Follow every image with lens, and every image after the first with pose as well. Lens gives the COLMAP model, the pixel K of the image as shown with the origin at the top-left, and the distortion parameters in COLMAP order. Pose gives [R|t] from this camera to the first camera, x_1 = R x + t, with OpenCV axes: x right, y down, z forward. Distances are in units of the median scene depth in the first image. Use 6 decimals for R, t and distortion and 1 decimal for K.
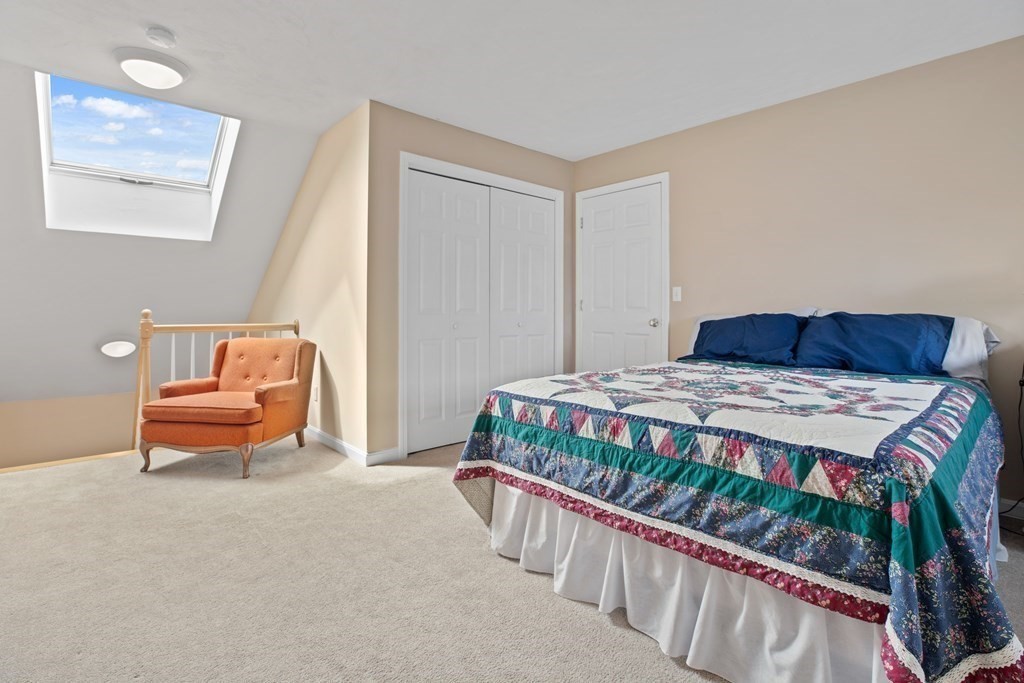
lens RADIAL K [[476.8, 0, 515.0], [0, 476.8, 321.0], [0, 0, 1]] dist [-0.004481, -0.000123]
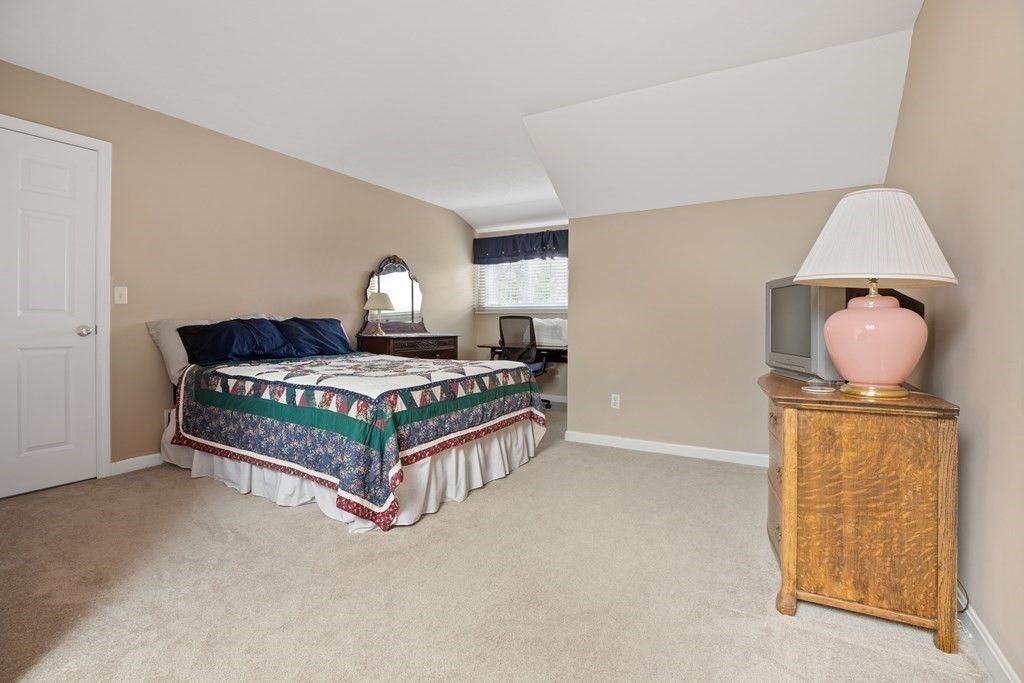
lens RADIAL K [[476.8, 0, 515.0], [0, 476.8, 321.0], [0, 0, 1]] dist [-0.004481, -0.000123]
pose [[-0.302982, -0.007988, 0.952963, -1.196361], [0.009778, 0.999886, 0.011490, -0.025800], [-0.952946, 0.012799, -0.302870, 1.078772]]
